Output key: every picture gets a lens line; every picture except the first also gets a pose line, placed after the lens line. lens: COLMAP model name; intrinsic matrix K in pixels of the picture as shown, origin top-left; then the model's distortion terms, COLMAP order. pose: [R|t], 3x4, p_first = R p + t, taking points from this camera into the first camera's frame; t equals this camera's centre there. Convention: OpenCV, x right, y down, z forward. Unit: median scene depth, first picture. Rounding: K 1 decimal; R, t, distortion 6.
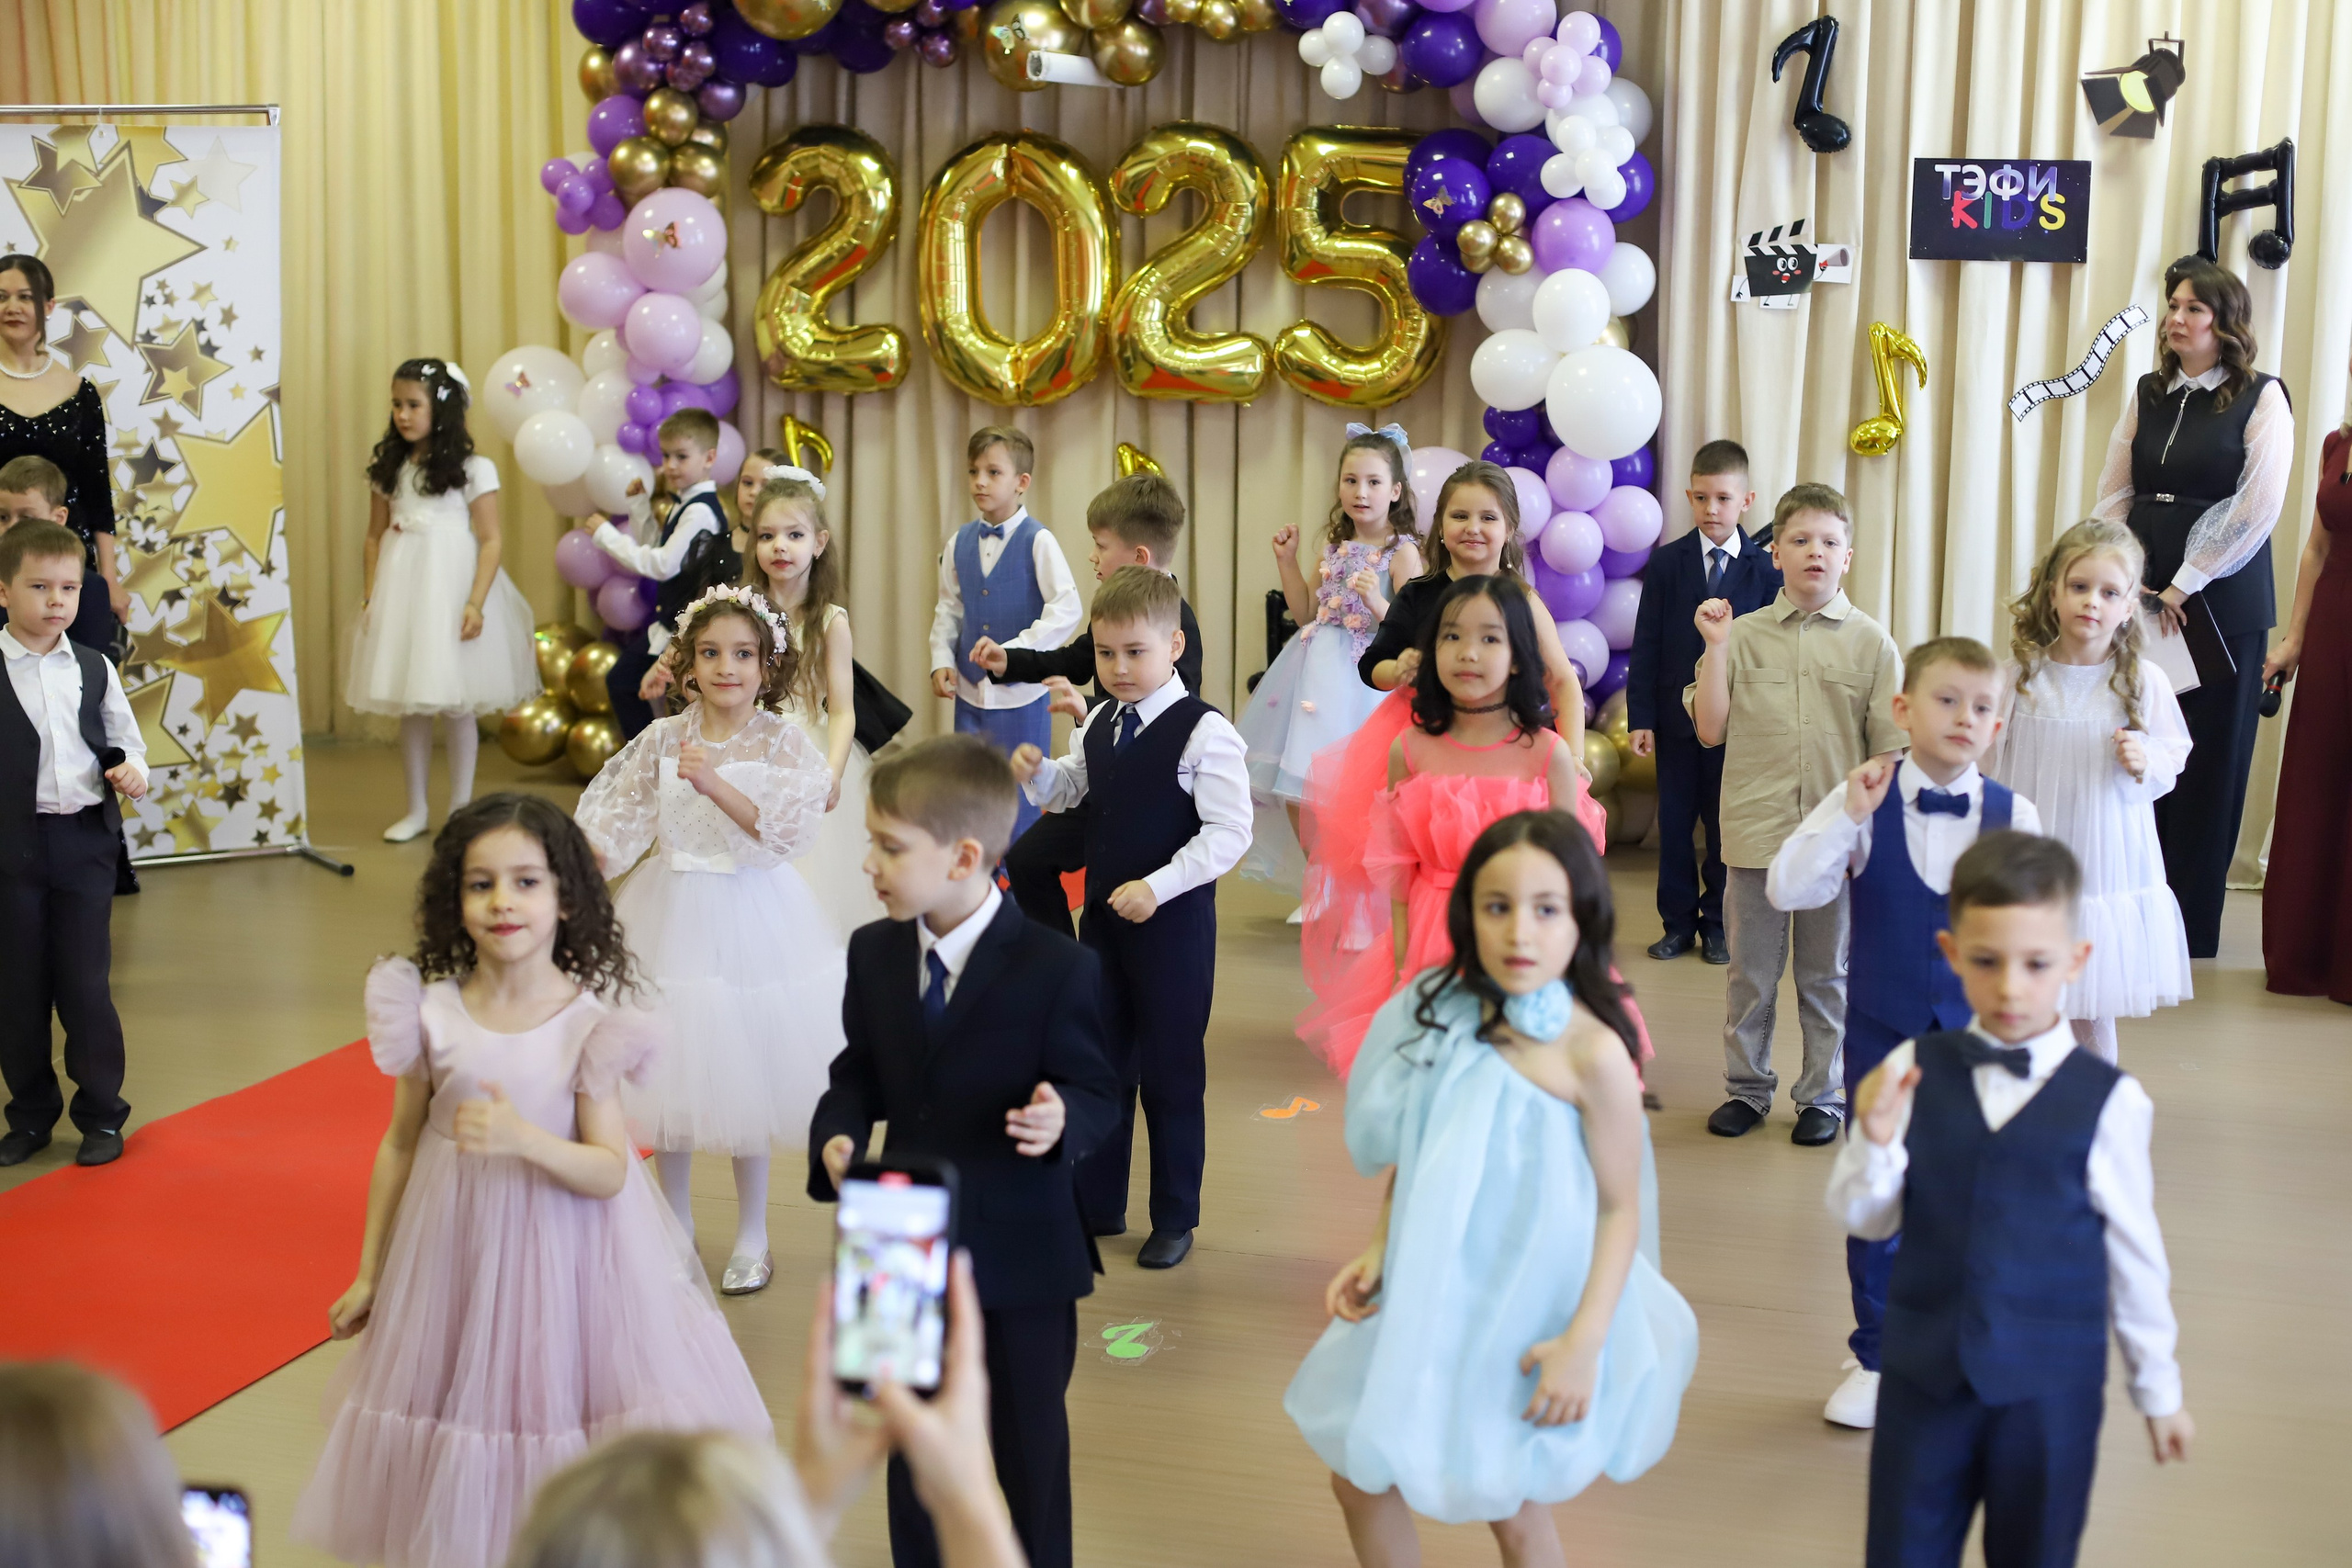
lens RADIAL K [[3340.2, 0, 1172.2], [0, 3340.2, 795.1], [0, 0, 1]] dist [-0.054741, 0.000000]
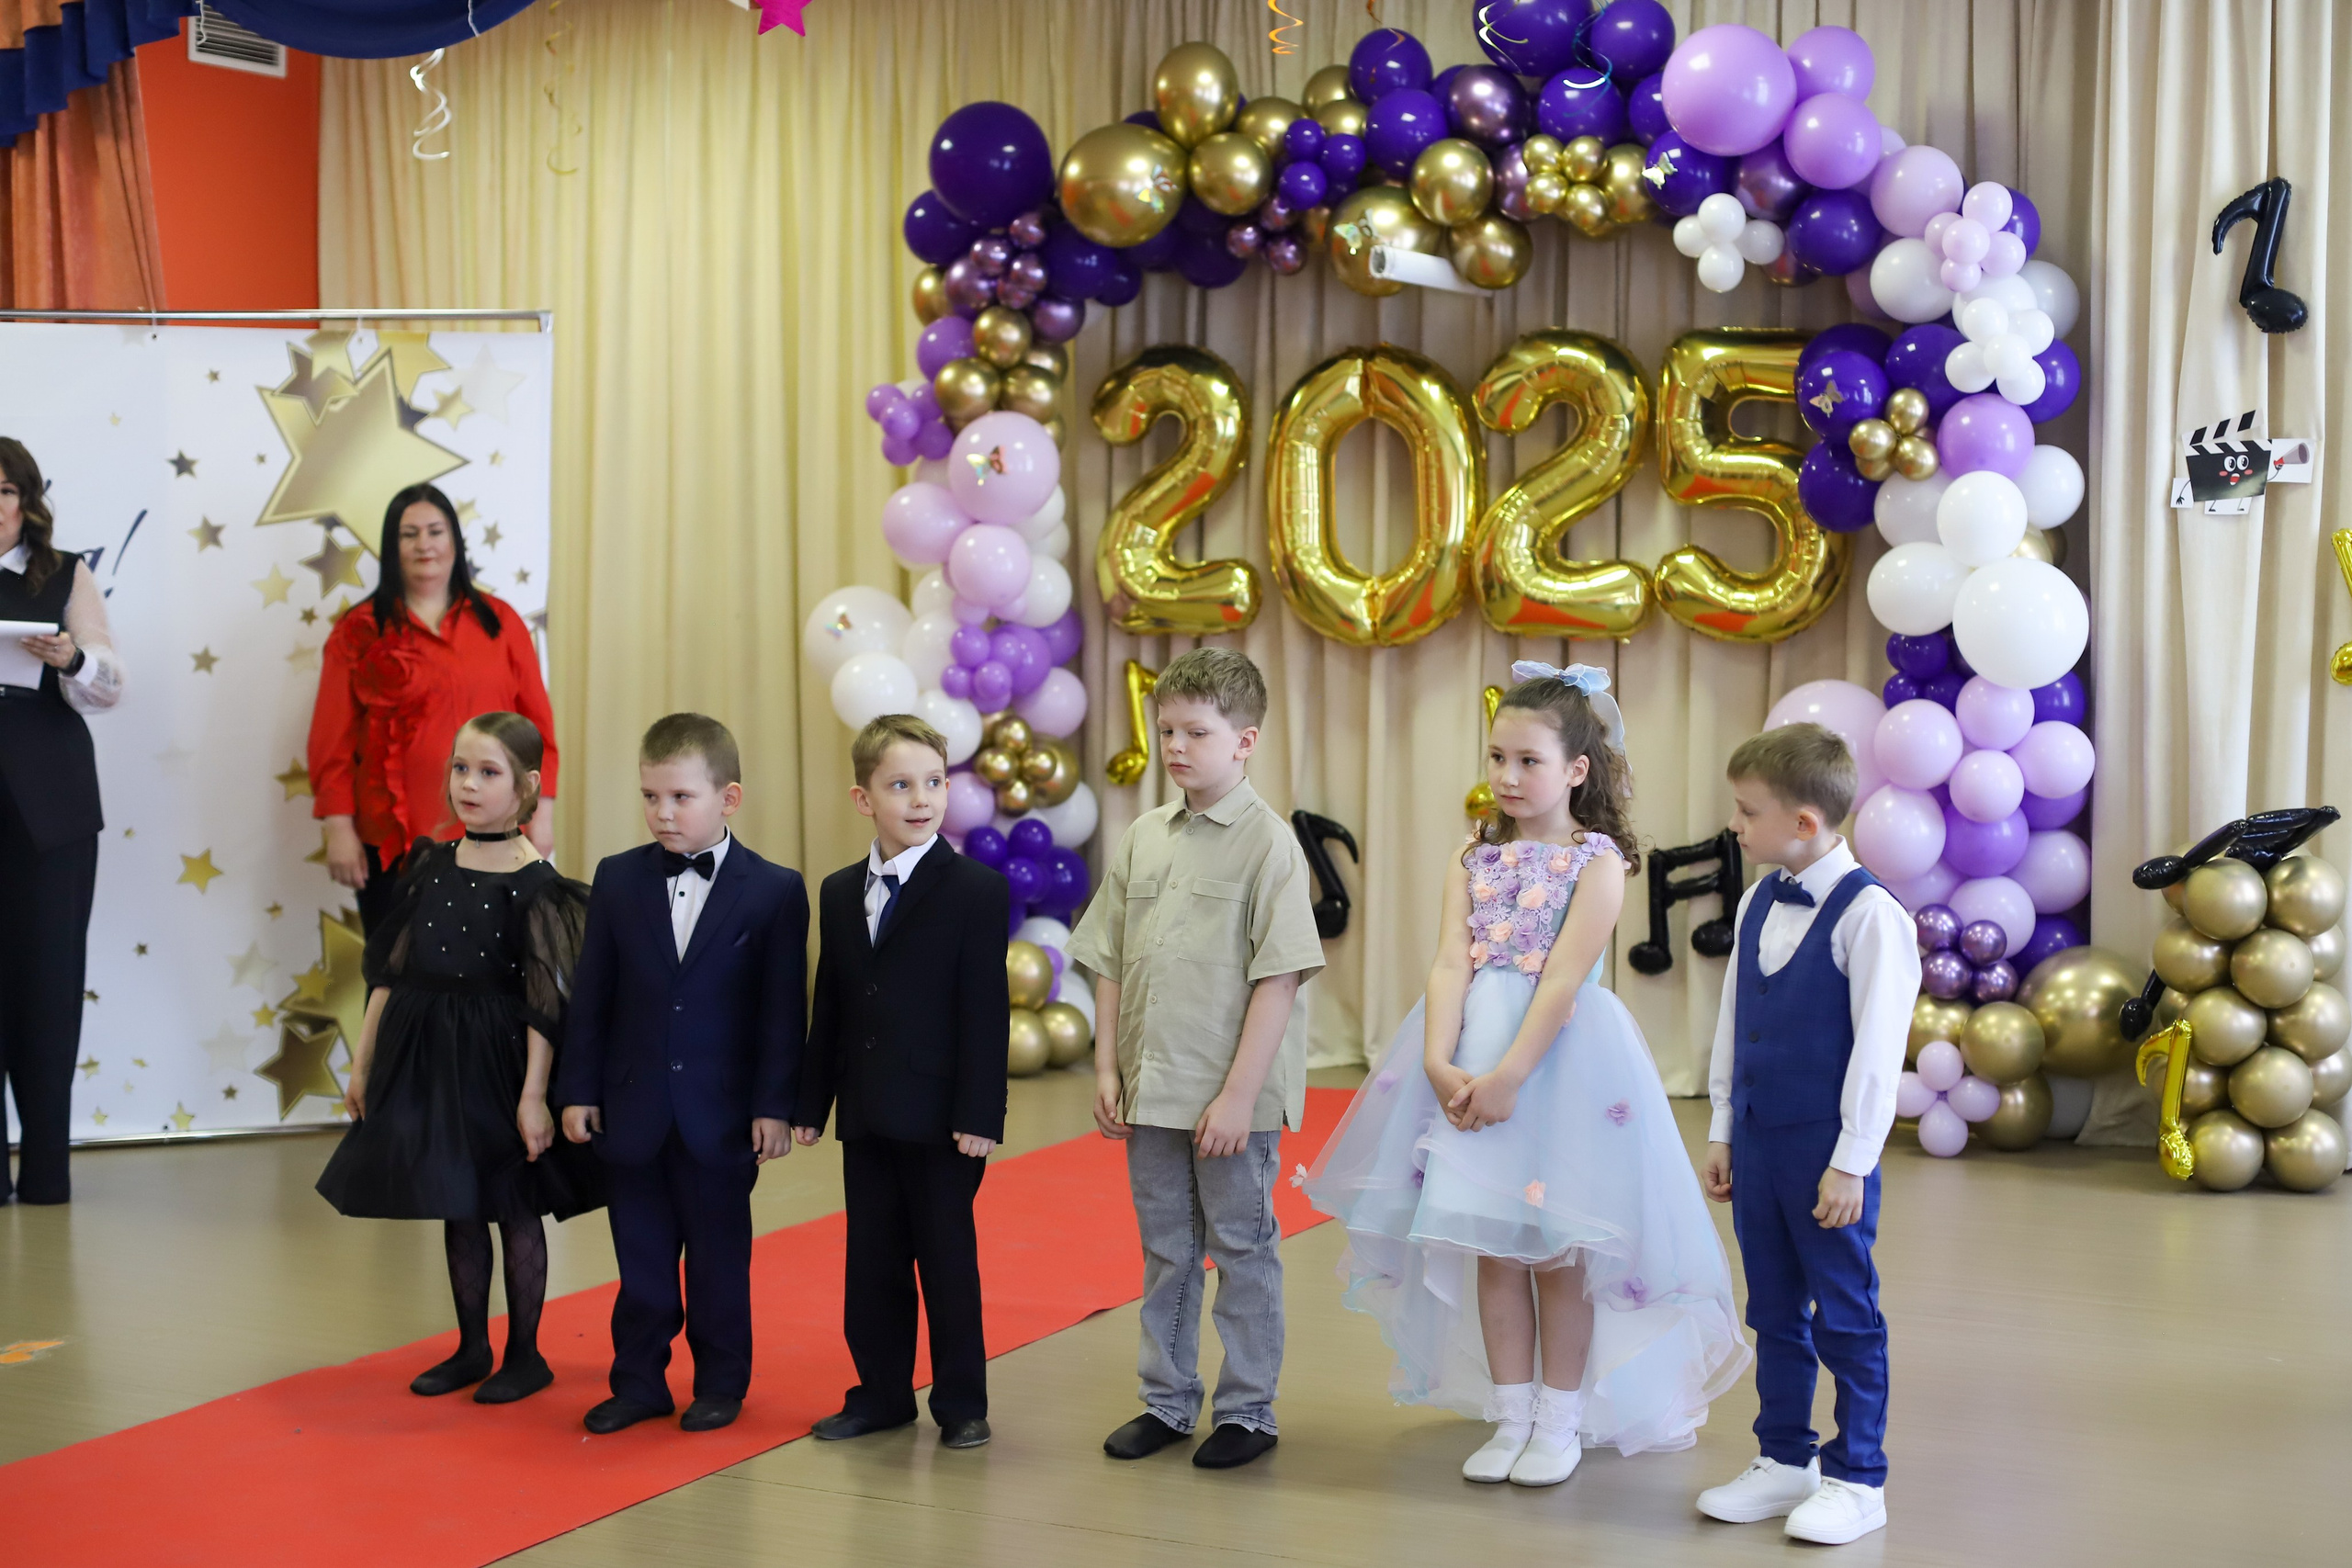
lens RADIAL K [[3340.2, 0, 1193.8], [0, 3340.2, 791.9], [0, 0, 1]] dist [-0.054741, 0.000000]
pose [[0.986860, 0.000985, -0.161576, 0.055332], [-0.018147, 0.994331, -0.104773, 0.019566], [0.160557, 0.106328, 0.981283, 0.117399]]
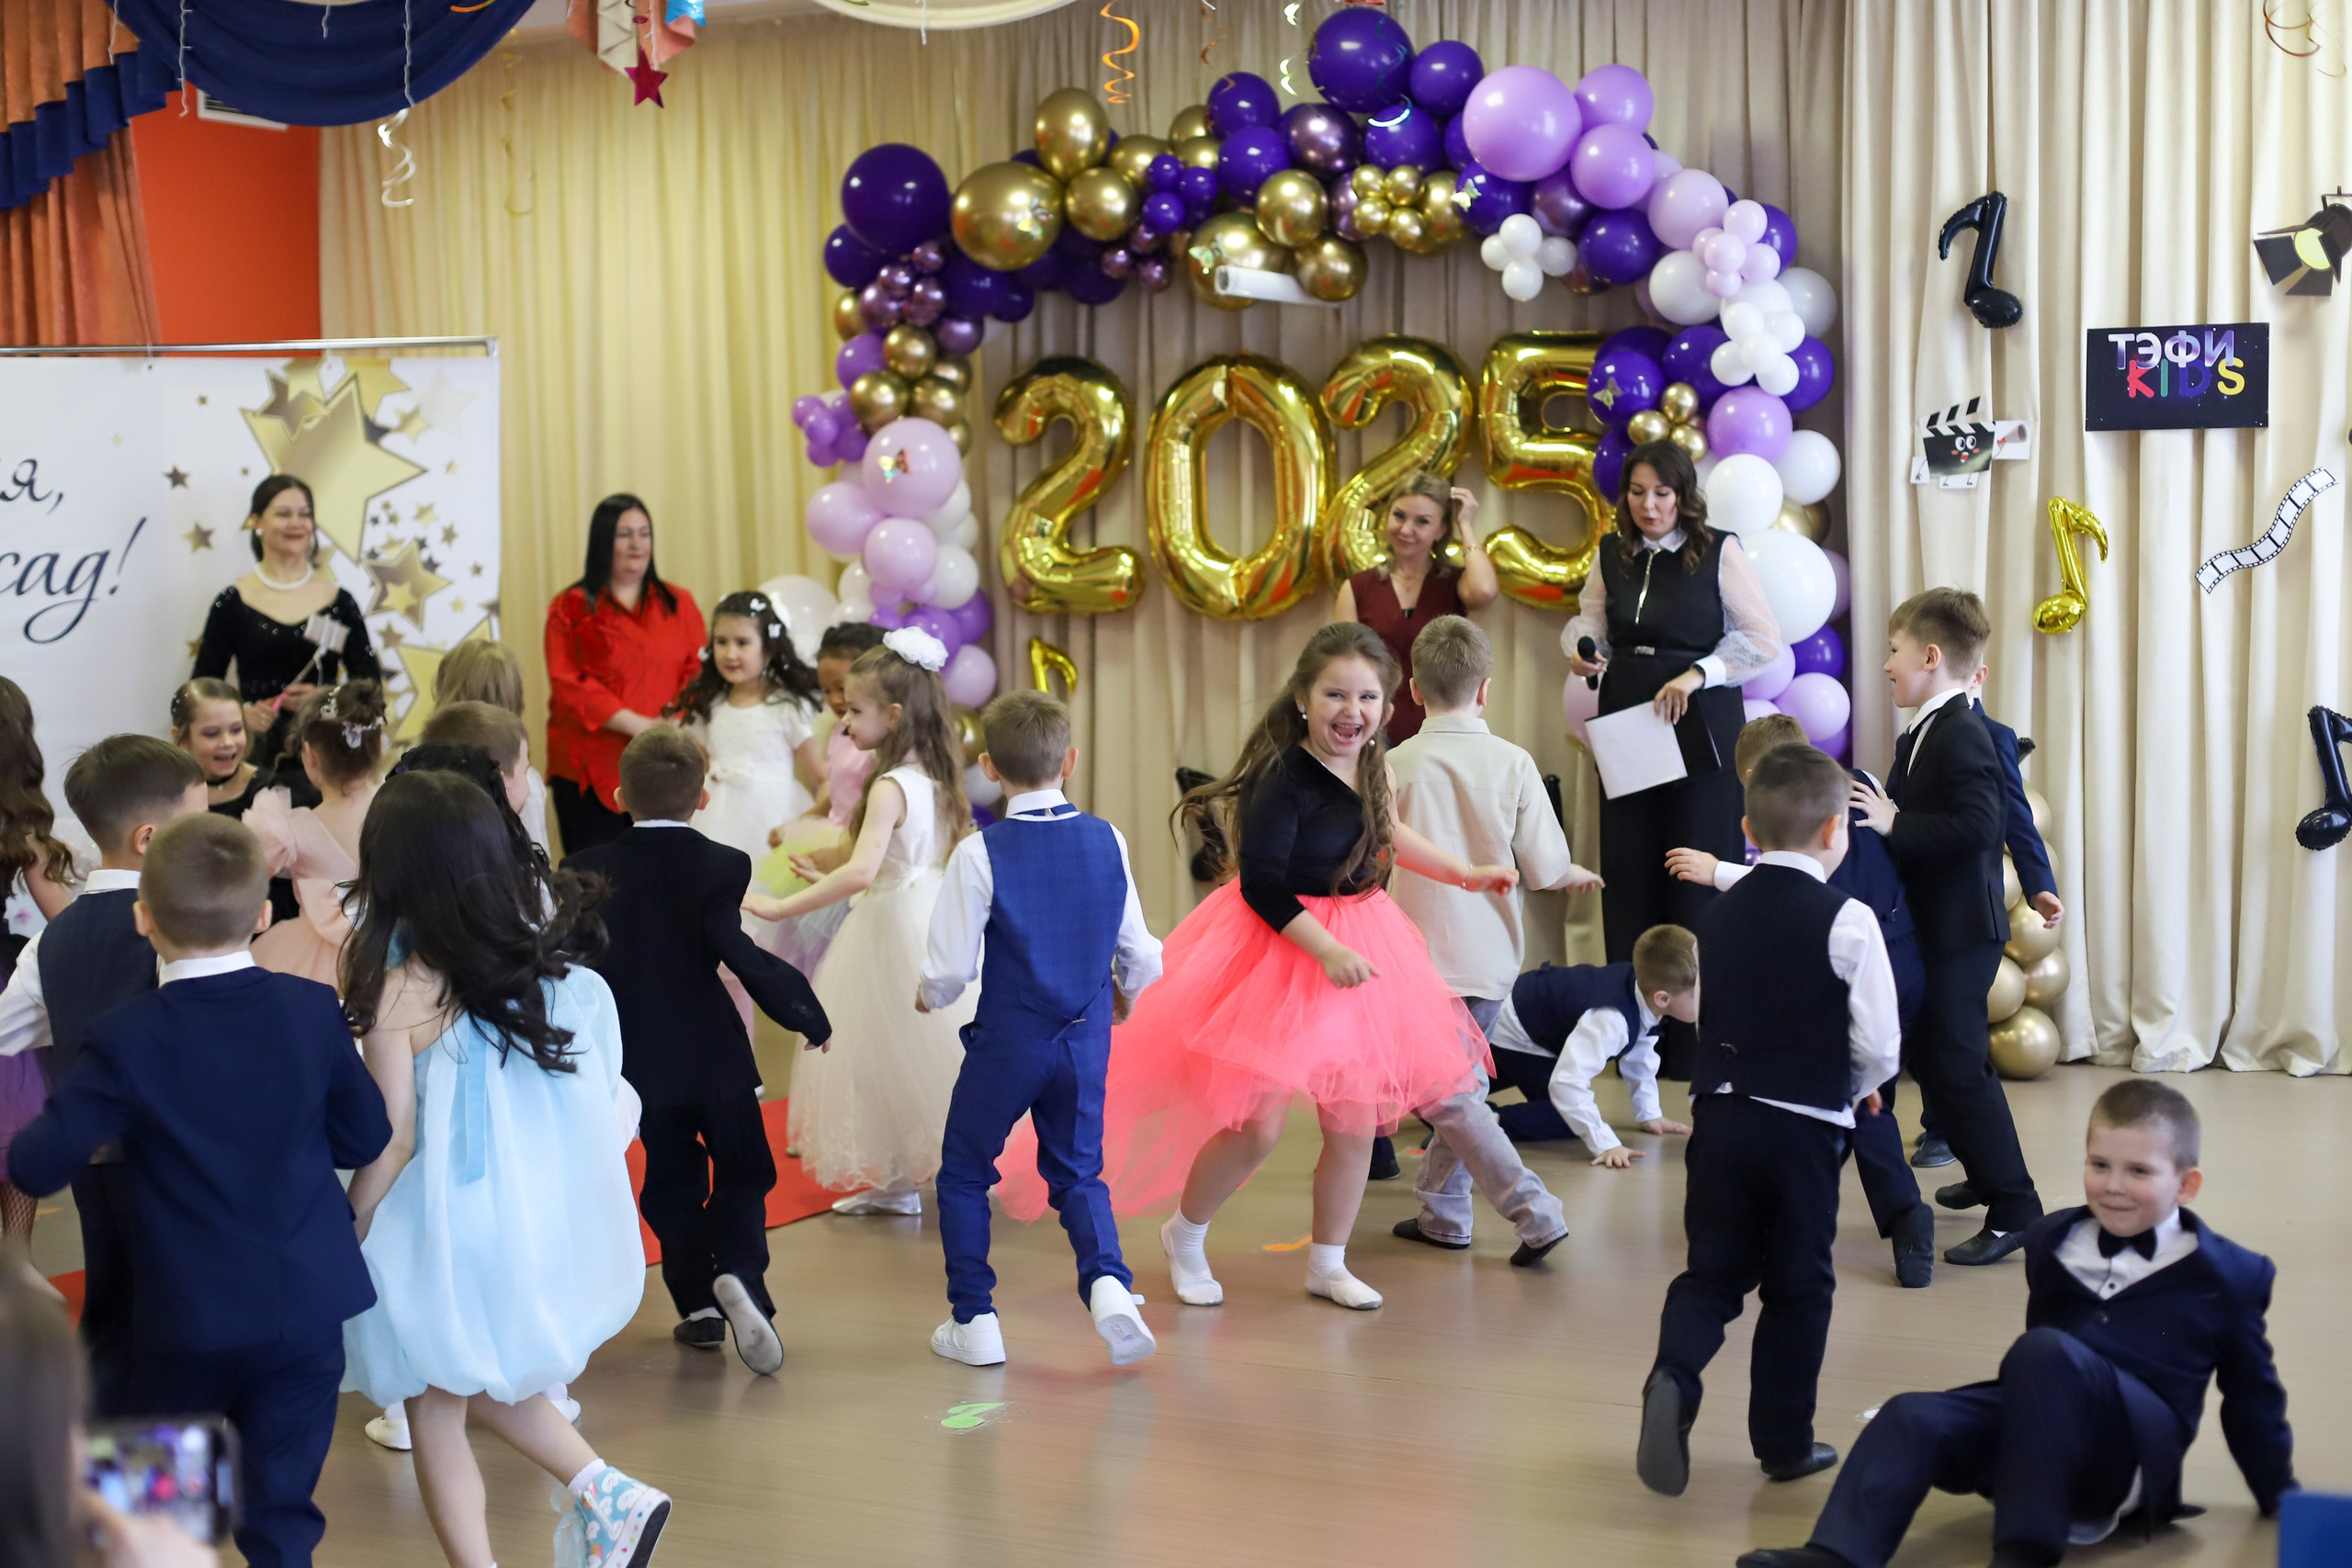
lens RADIAL K [[3340.2, 0, 1195.9], [0, 3340.2, 782.3], [0, 0, 1]] dist [-0.054741, 0.000000]
pose [[0.982010, -0.014747, -0.188252, 0.140492], [-0.005644, 0.994208, -0.107329, 0.044777], [0.188745, 0.106460, 0.976238, 0.010569]]
